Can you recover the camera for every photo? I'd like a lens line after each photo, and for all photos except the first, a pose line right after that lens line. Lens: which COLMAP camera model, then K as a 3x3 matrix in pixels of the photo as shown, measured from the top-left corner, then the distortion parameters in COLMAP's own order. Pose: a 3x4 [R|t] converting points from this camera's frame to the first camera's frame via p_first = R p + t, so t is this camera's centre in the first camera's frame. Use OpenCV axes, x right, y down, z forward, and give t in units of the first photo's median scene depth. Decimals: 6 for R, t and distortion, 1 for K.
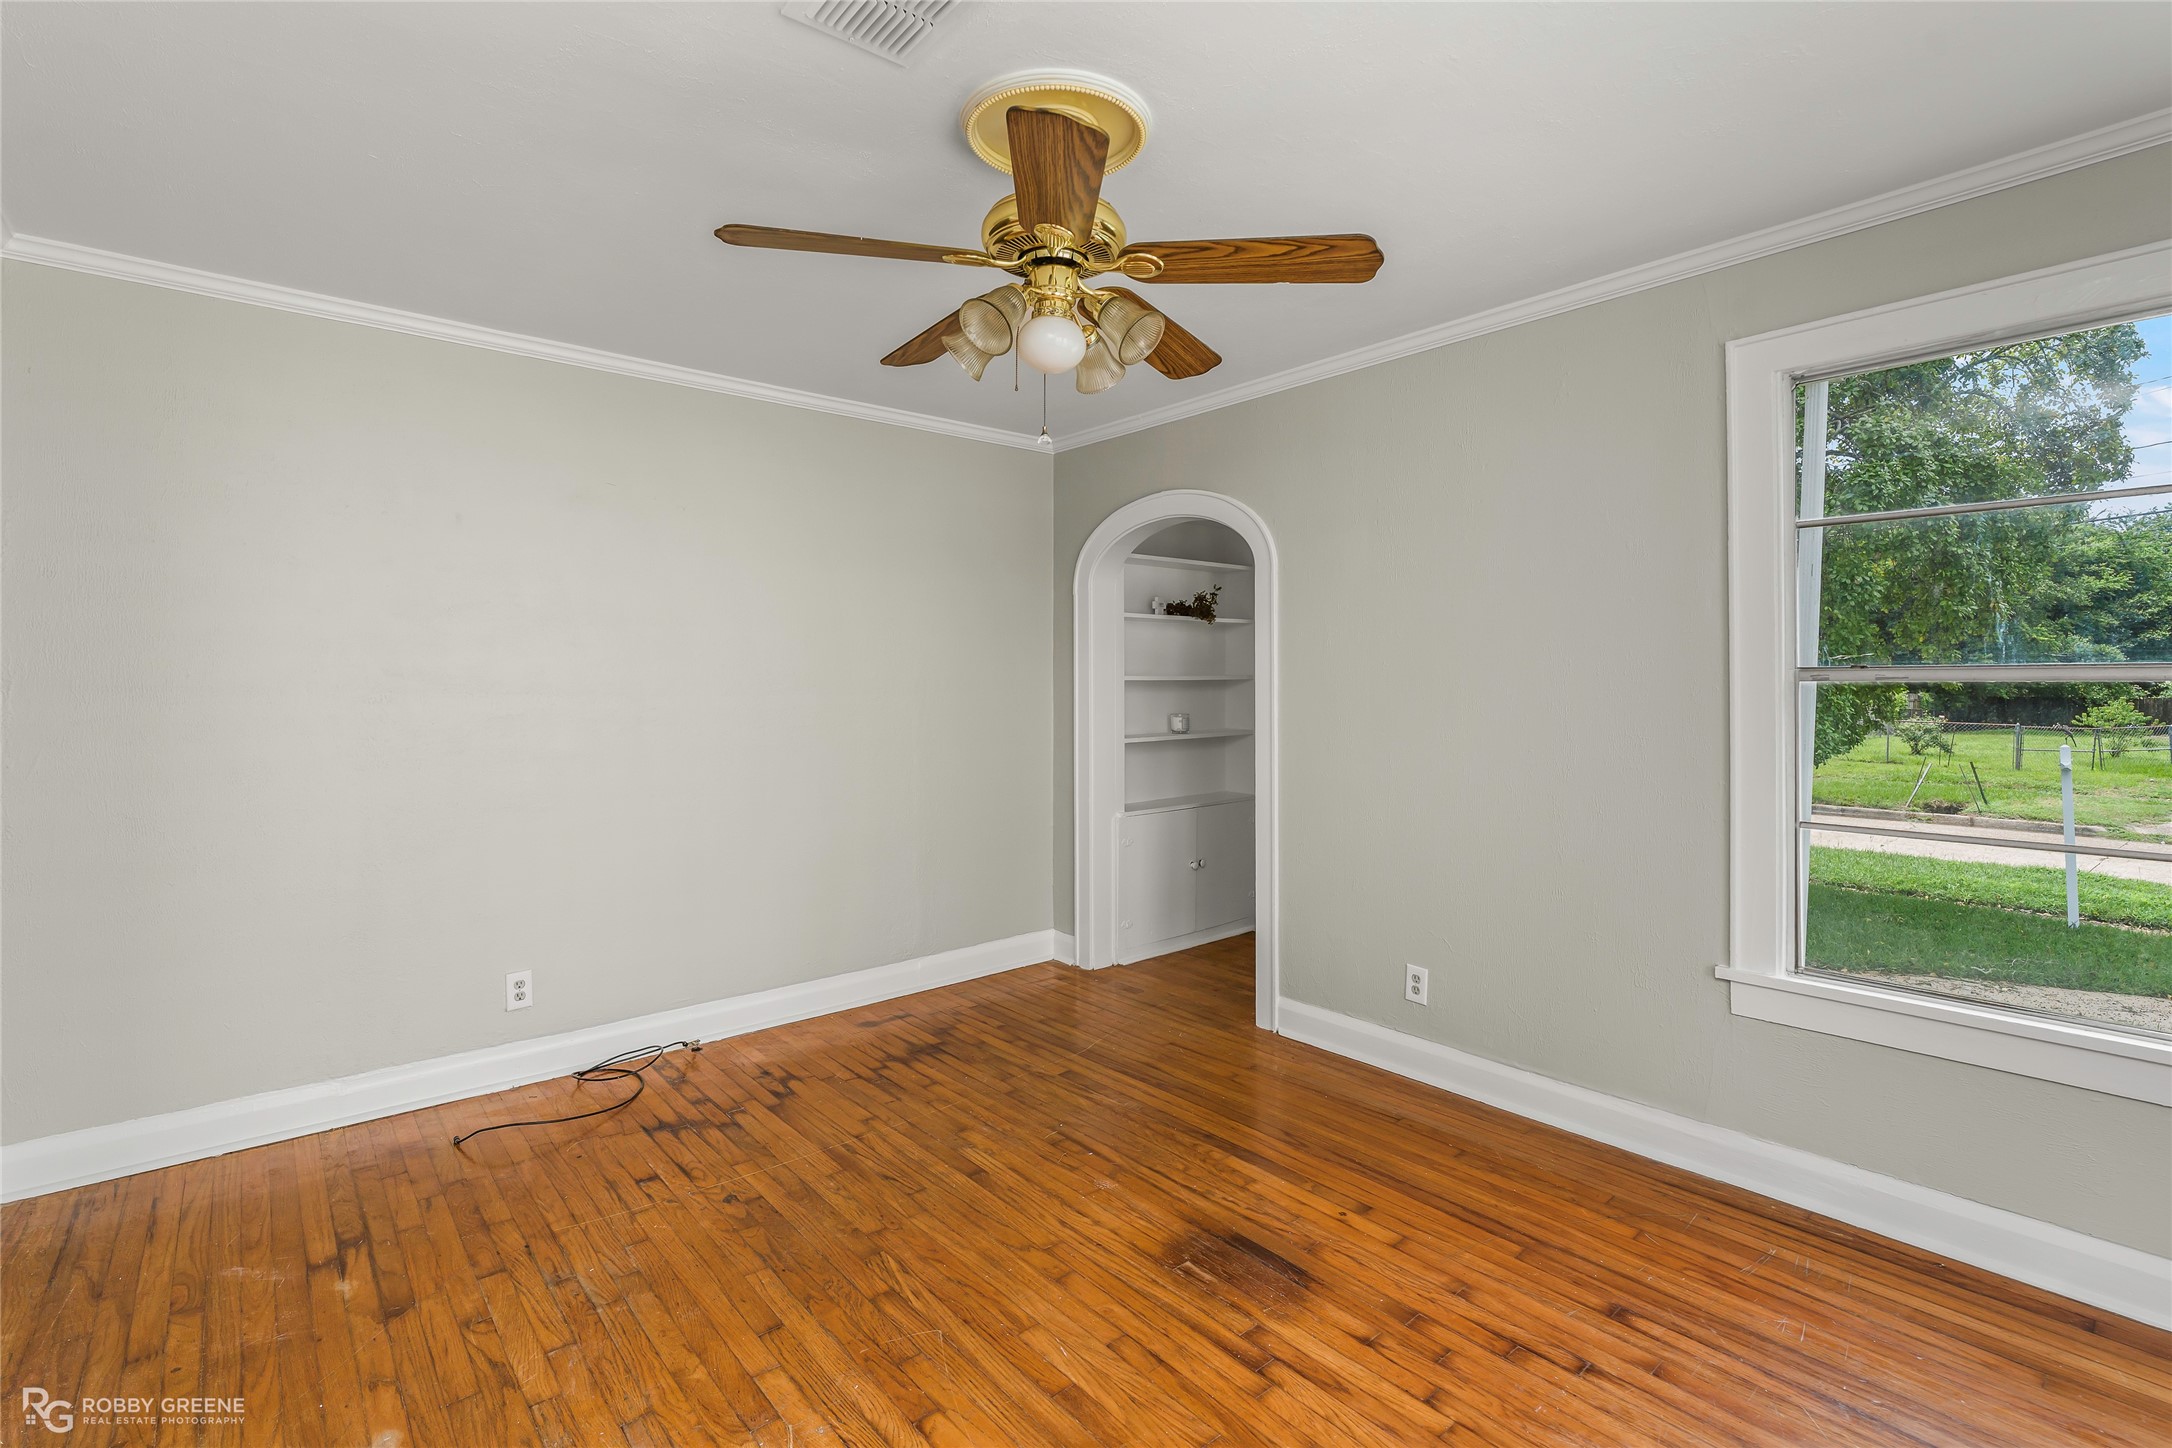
lens RADIAL K [[990.0, 0, 1085.7], [0, 990.0, 664.6], [0, 0, 1]] dist [-0.005176, 0.002622]
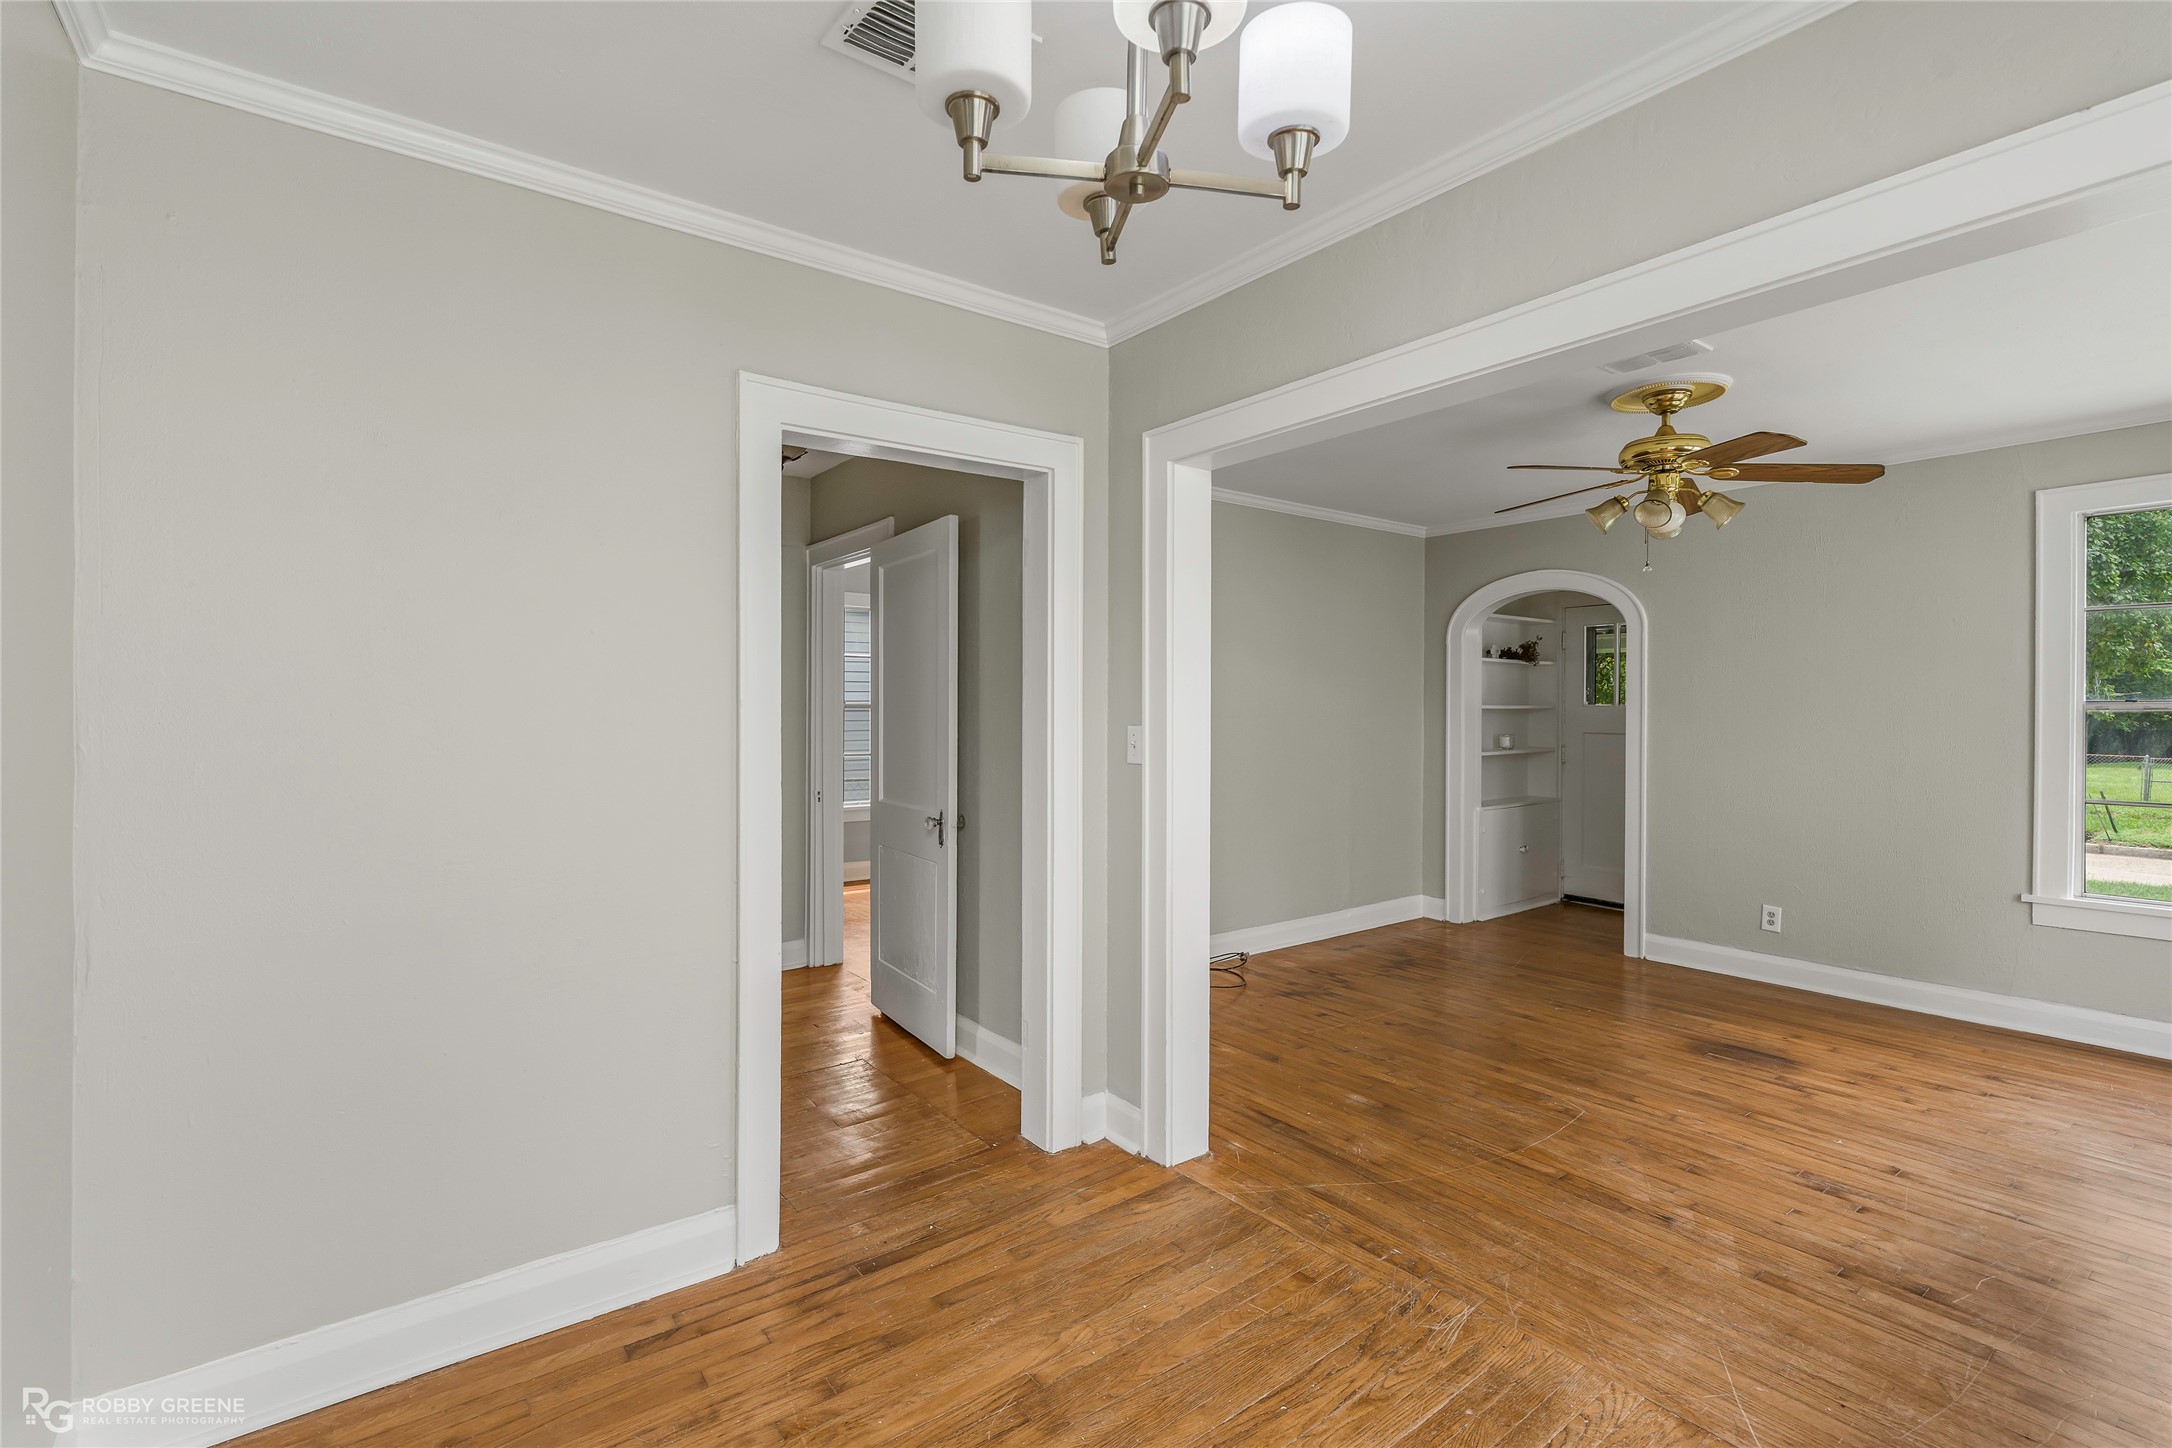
lens RADIAL K [[990.0, 0, 1084.7], [0, 990.0, 700.1], [0, 0, 1]] dist [-0.005176, 0.002622]
pose [[0.998326, 0.005729, -0.057561, -0.677586], [-0.005197, 0.999942, 0.009382, -0.005947], [0.057611, -0.009067, 0.998298, -0.575626]]
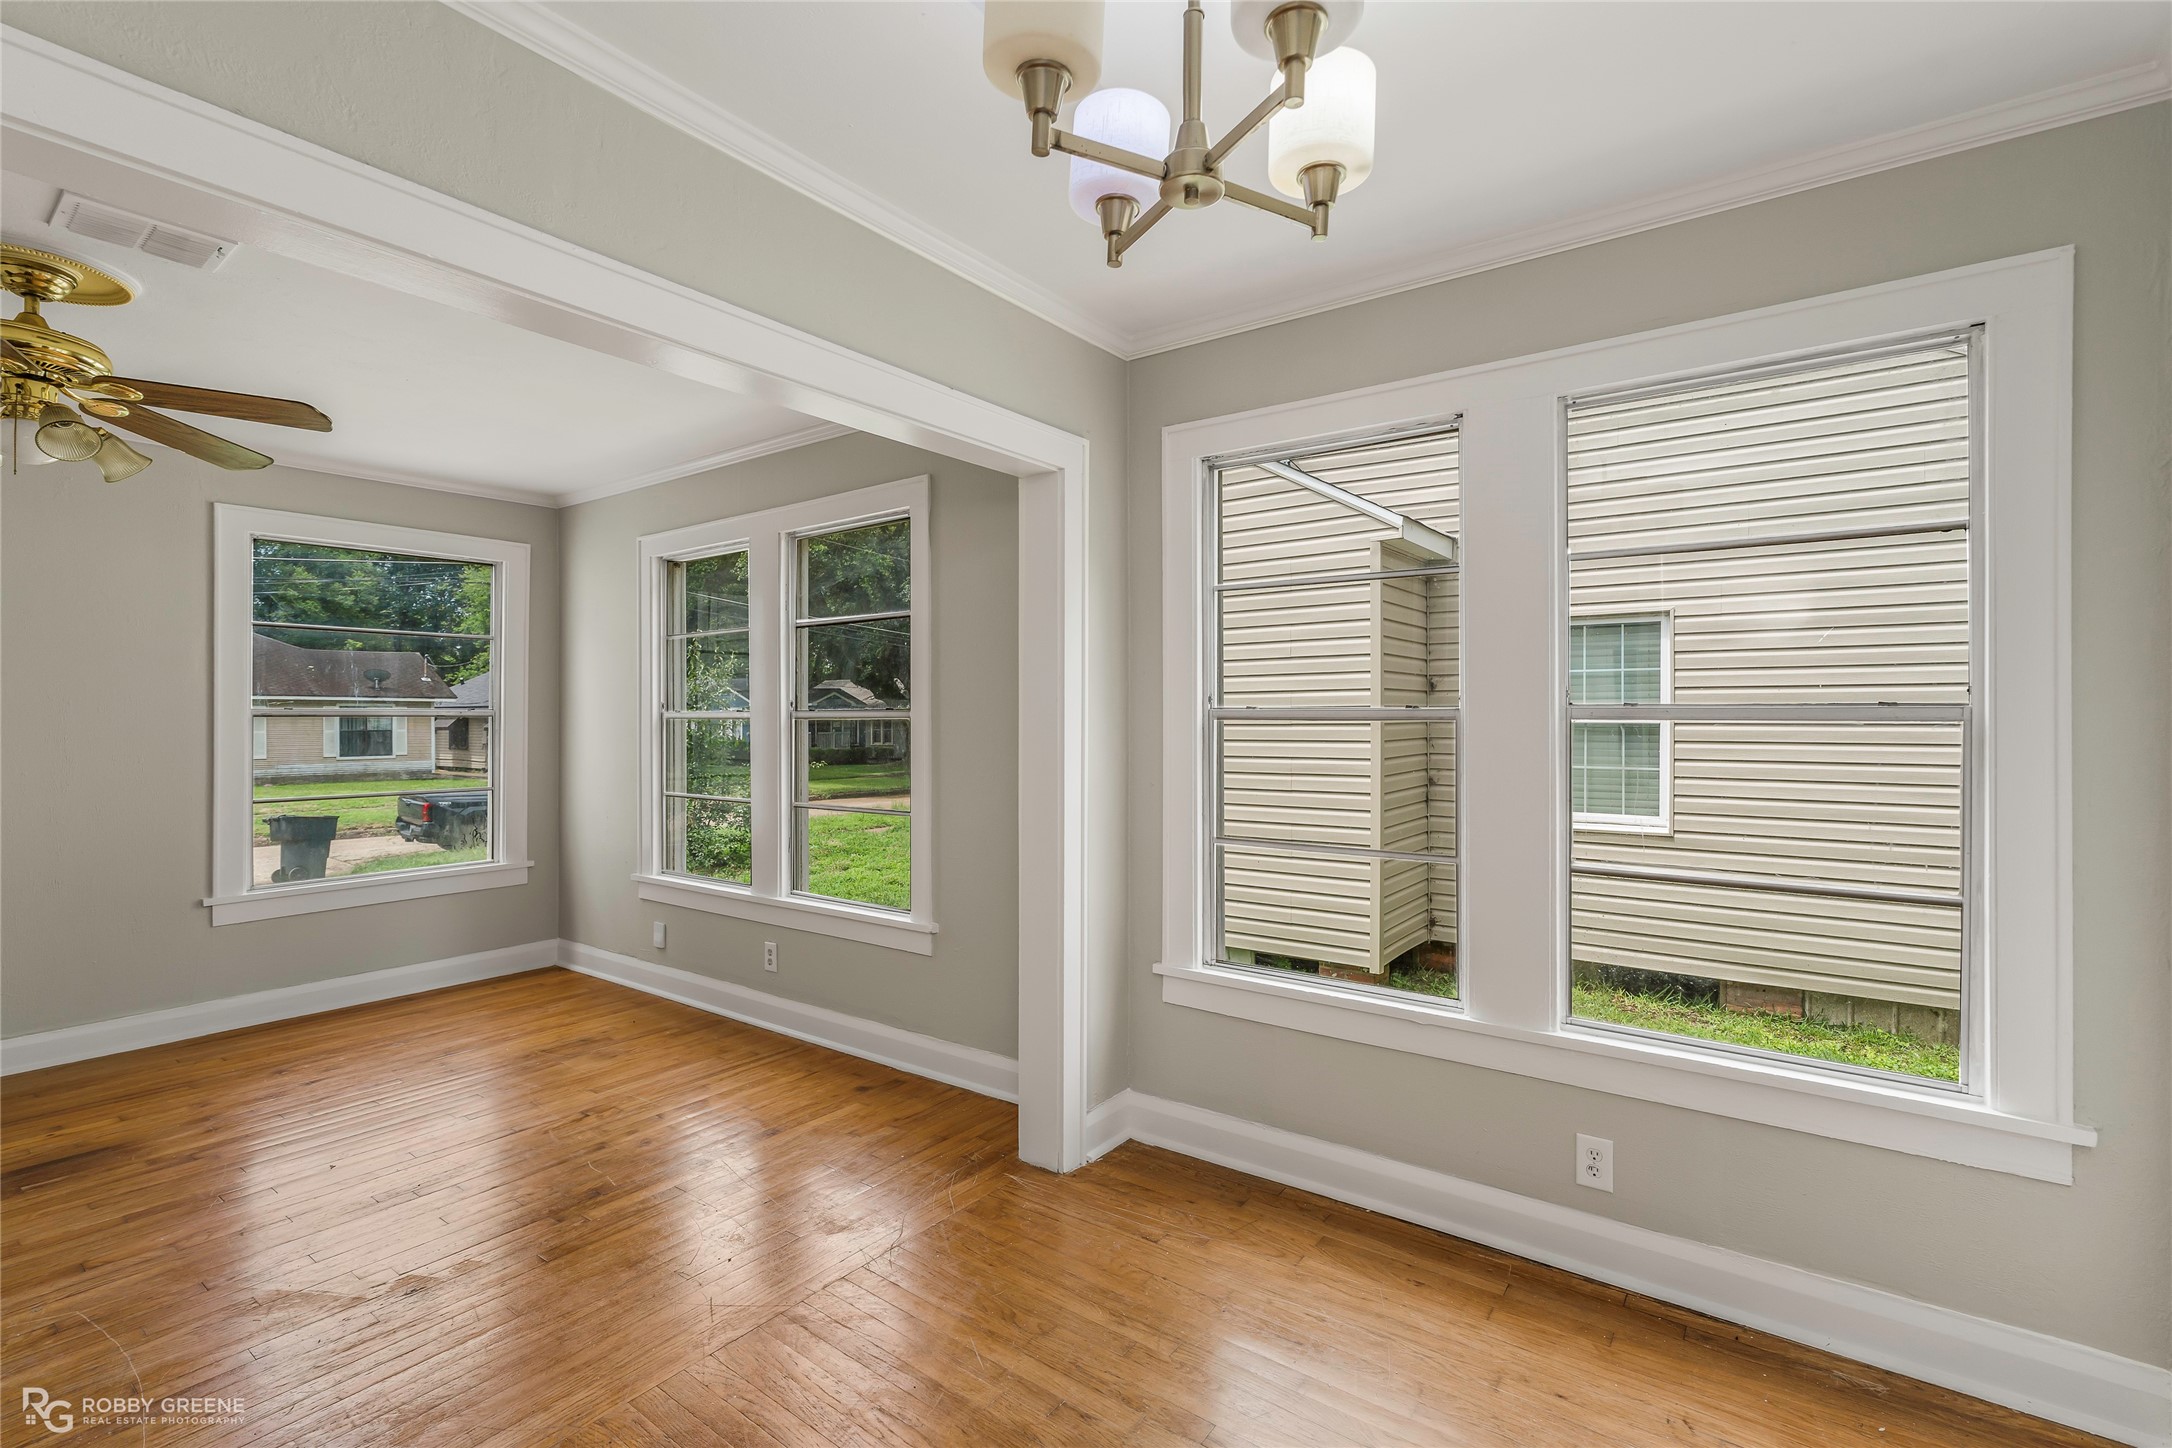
lens RADIAL K [[990.0, 0, 1097.9], [0, 990.0, 716.5], [0, 0, 1]] dist [-0.005176, 0.002622]
pose [[-0.227264, 0.000975, 0.973833, -1.090748], [-0.017118, 0.999841, -0.004996, 0.002037], [-0.973683, -0.017805, -0.227212, -0.009661]]
